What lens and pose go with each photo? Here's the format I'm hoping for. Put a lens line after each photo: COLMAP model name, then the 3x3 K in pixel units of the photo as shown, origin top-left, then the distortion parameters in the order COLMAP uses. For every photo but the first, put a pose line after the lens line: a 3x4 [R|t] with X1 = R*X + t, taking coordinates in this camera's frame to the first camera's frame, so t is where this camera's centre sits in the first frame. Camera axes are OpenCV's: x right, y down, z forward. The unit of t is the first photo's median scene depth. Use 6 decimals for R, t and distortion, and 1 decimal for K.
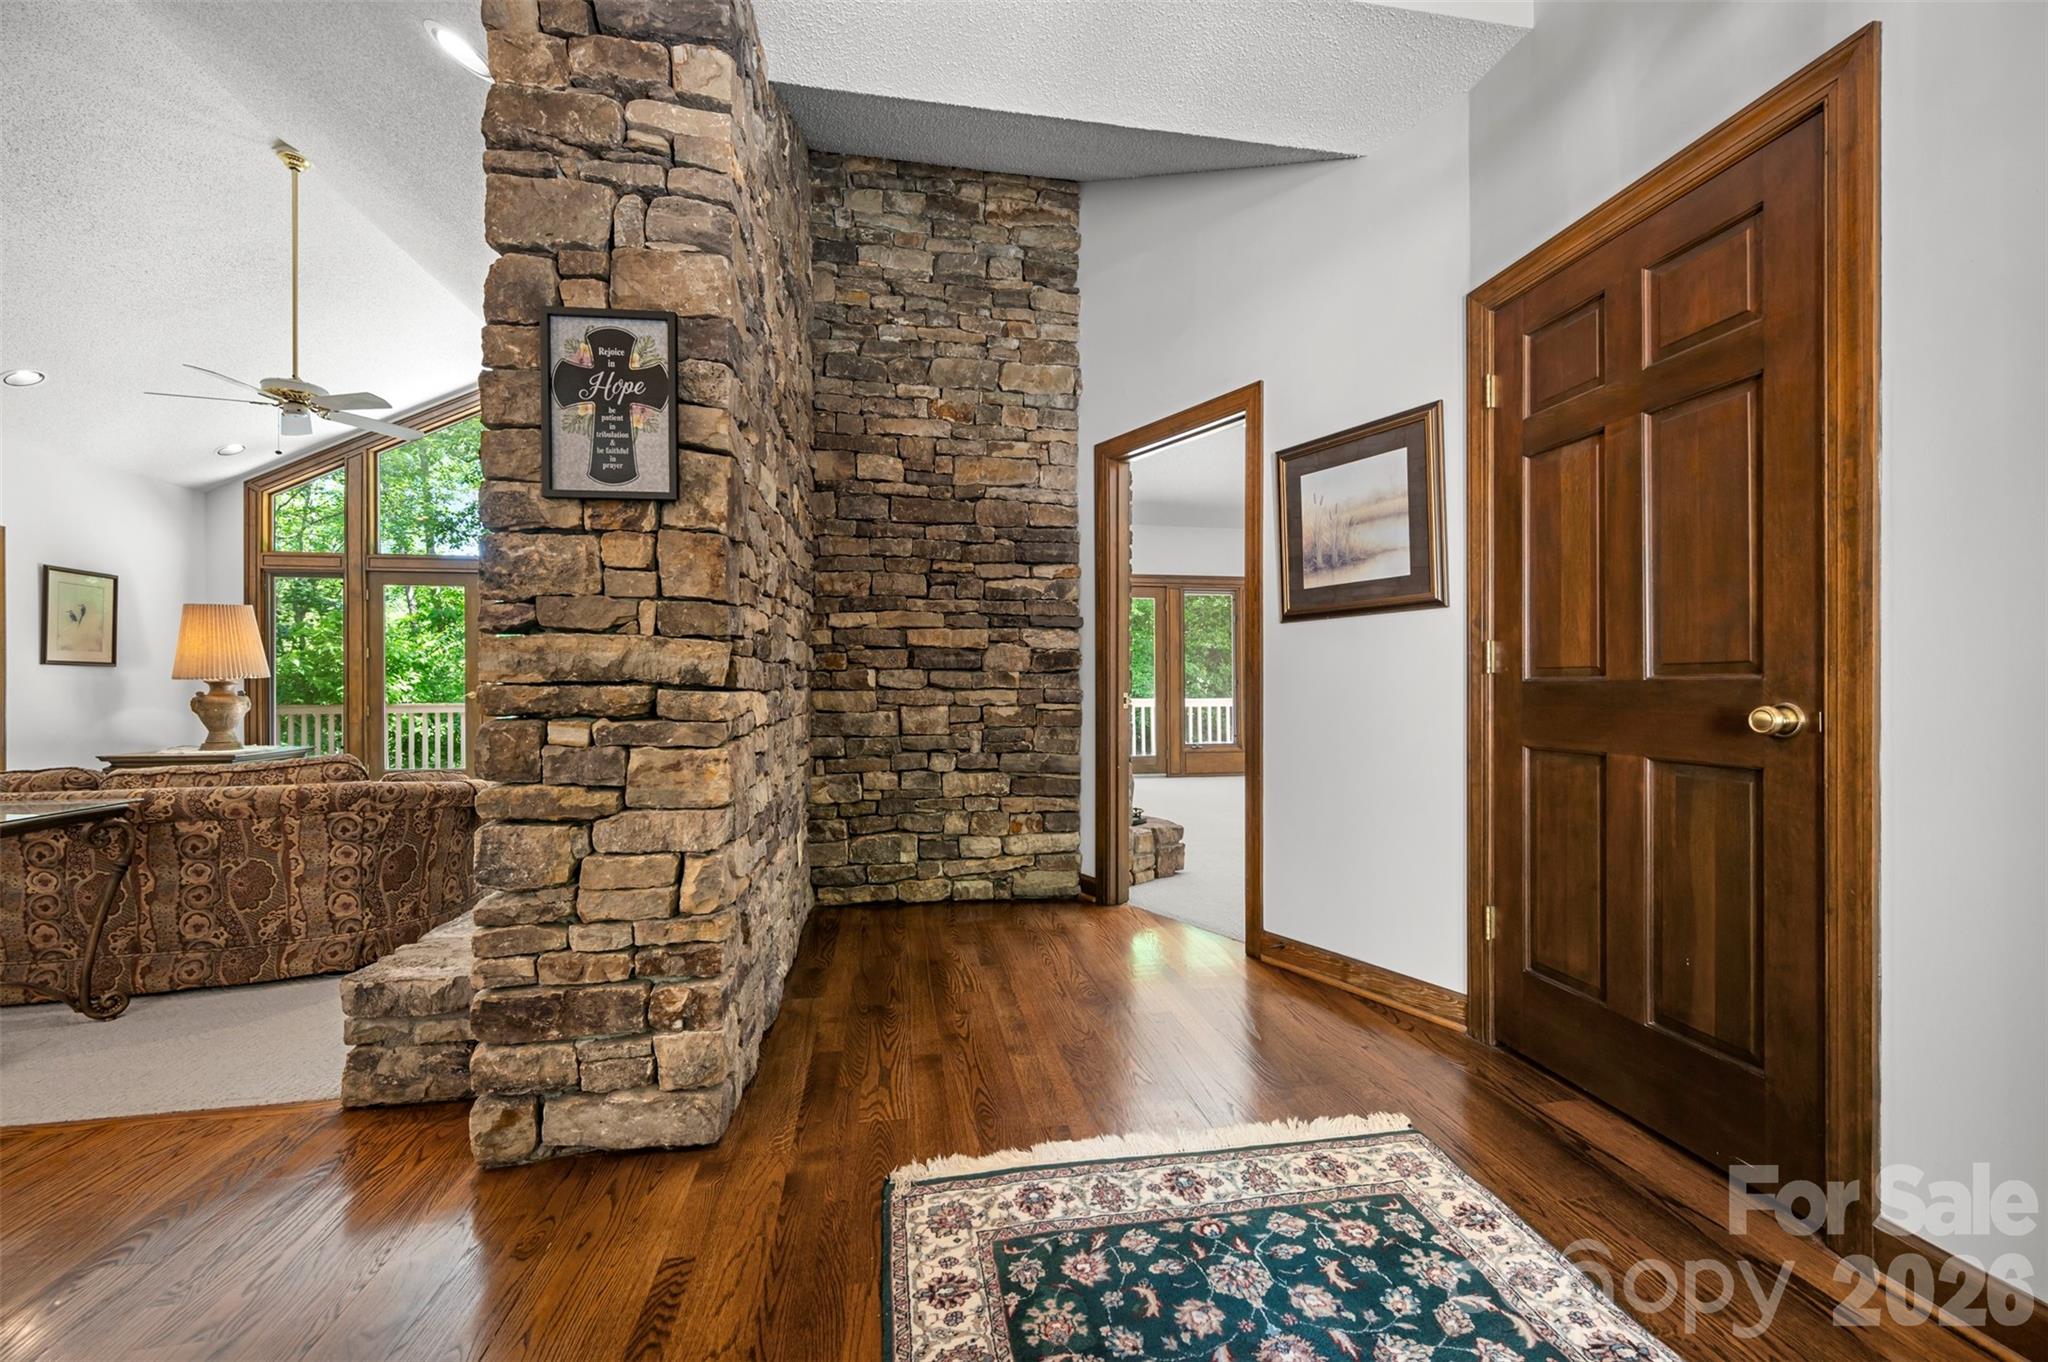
lens RADIAL K [[818.6, 0, 1038.2], [0, 818.6, 684.3], [0, 0, 1]] dist [-0.000204, -0.000041]
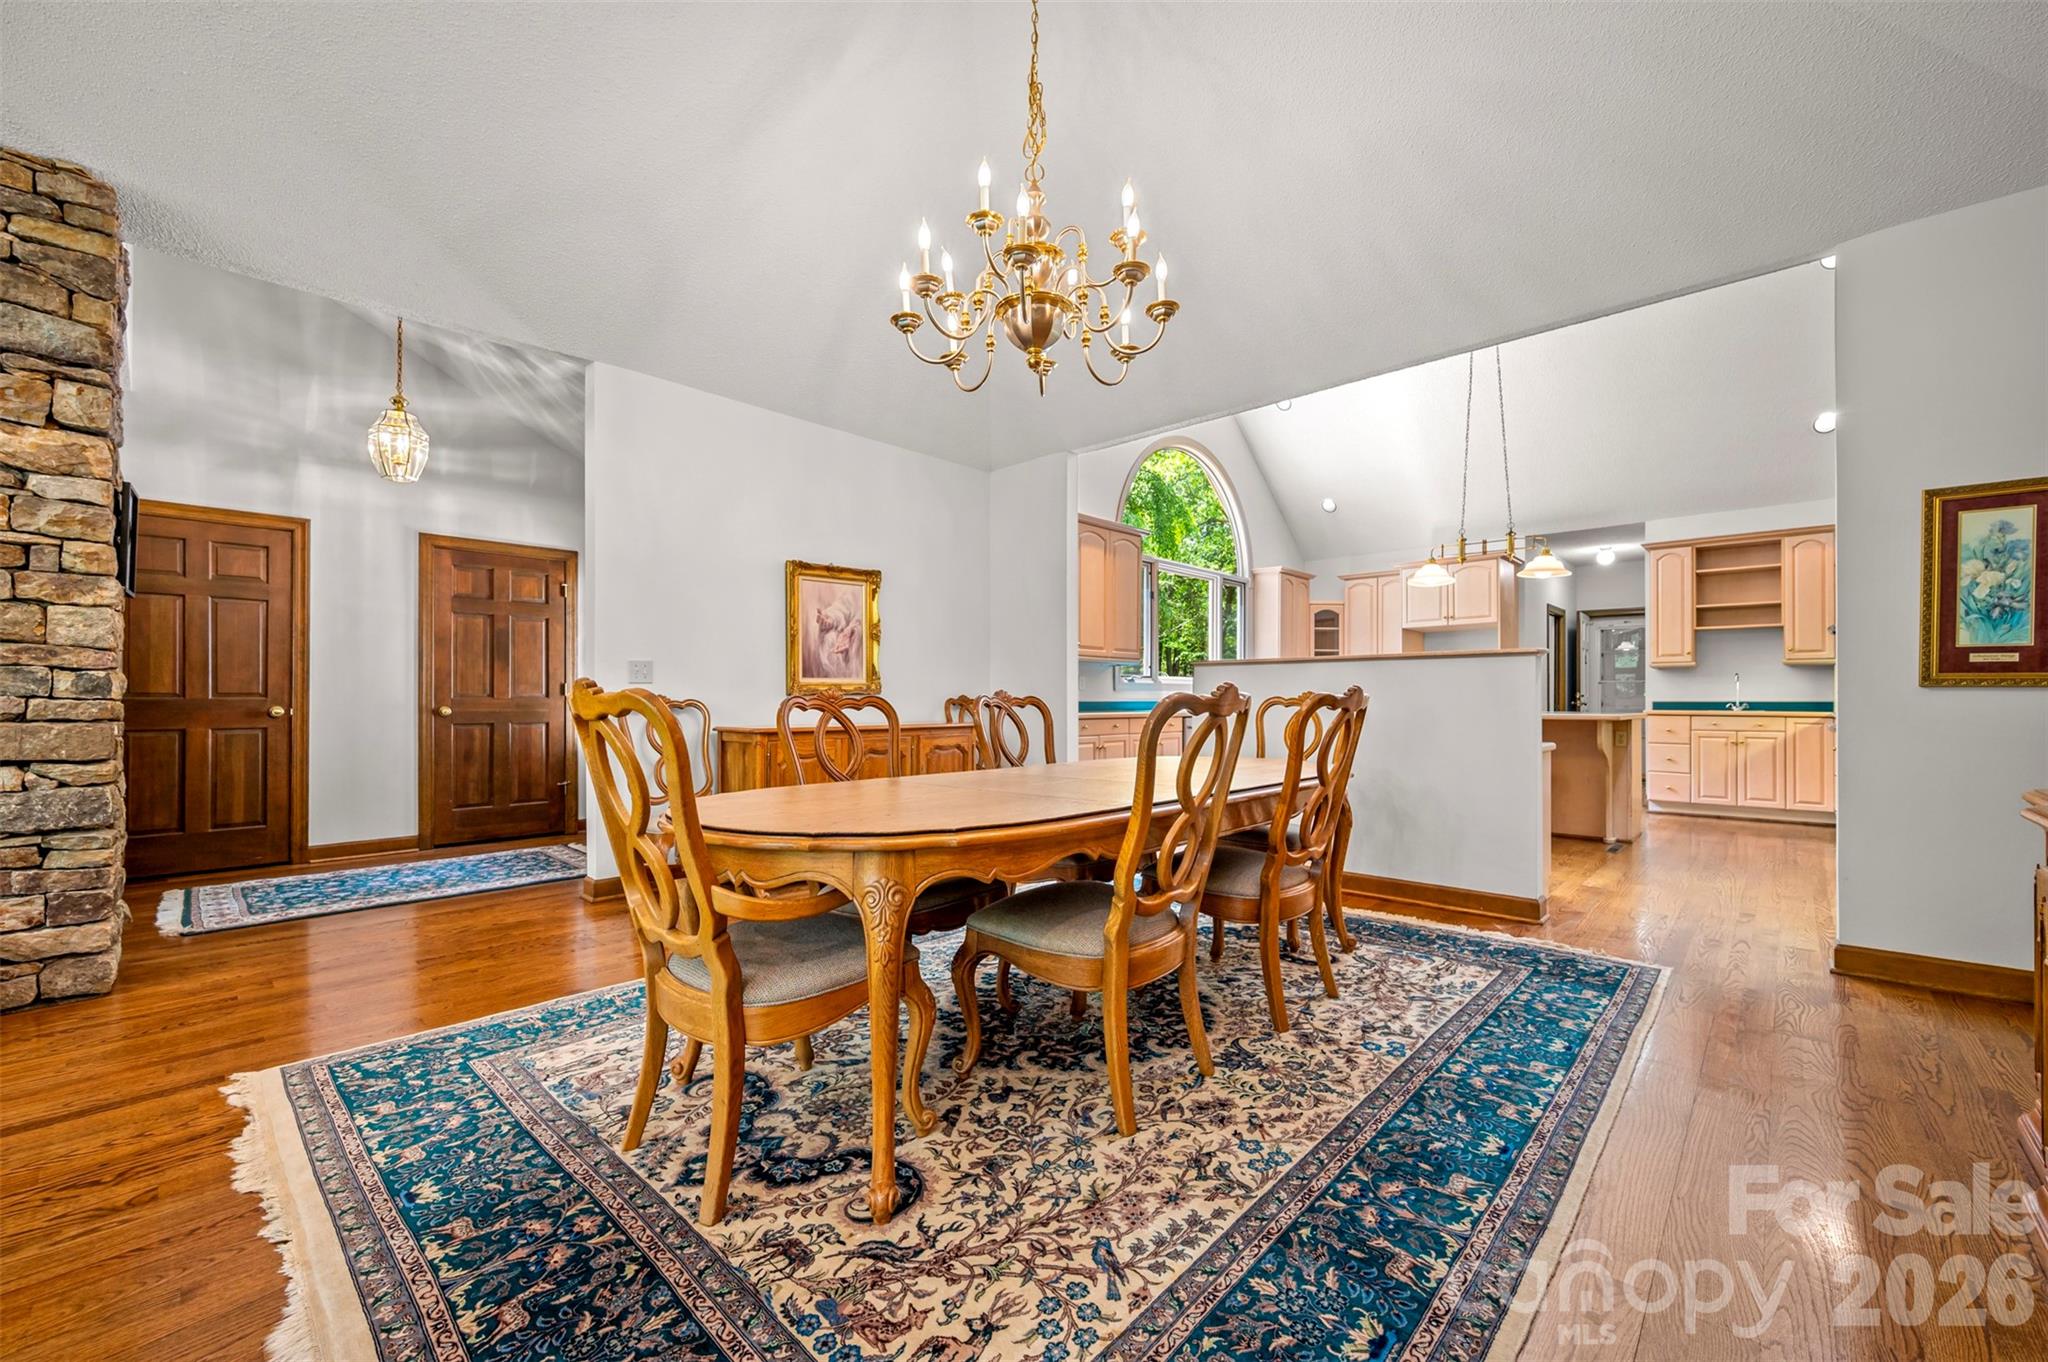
lens RADIAL K [[818.6, 0, 1013.1], [0, 818.6, 694.5], [0, 0, 1]] dist [-0.000204, -0.000041]
pose [[-0.595522, 0.006775, 0.803311, -3.075066], [0.001314, 0.999971, -0.007459, 0.003286], [-0.803338, -0.003387, -0.595514, 0.529760]]
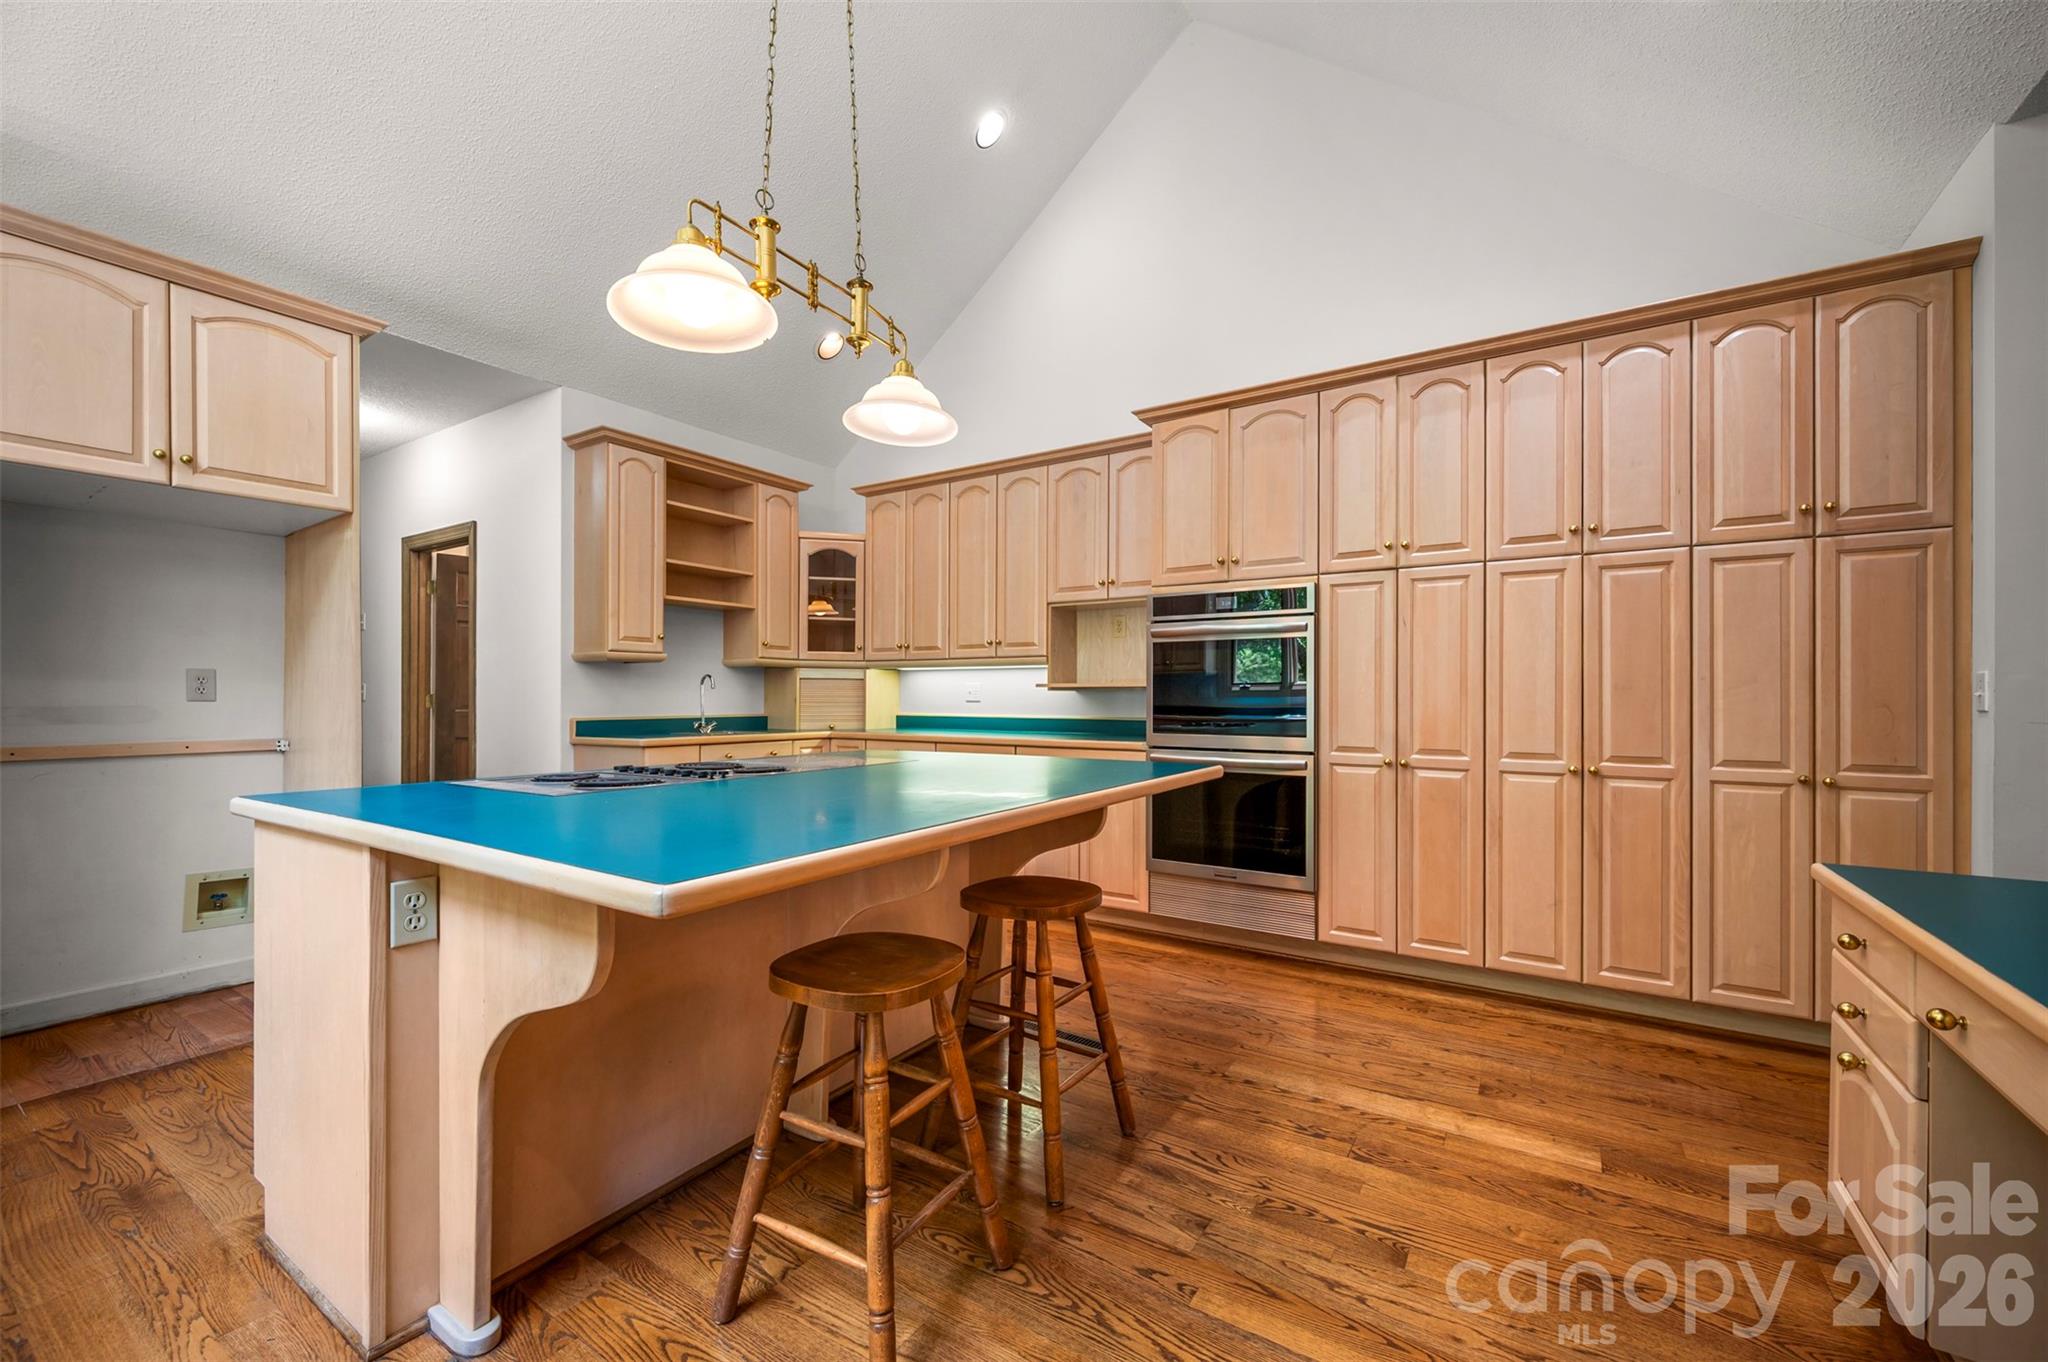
lens RADIAL K [[818.6, 0, 1042.4], [0, 818.6, 695.2], [0, 0, 1]] dist [-0.000204, -0.000041]
pose [[-0.670769, 0.000422, -0.741666, -0.623145], [0.001430, 0.999999, -0.000724, -0.064173], [0.741665, -0.001546, -0.670769, -2.369188]]
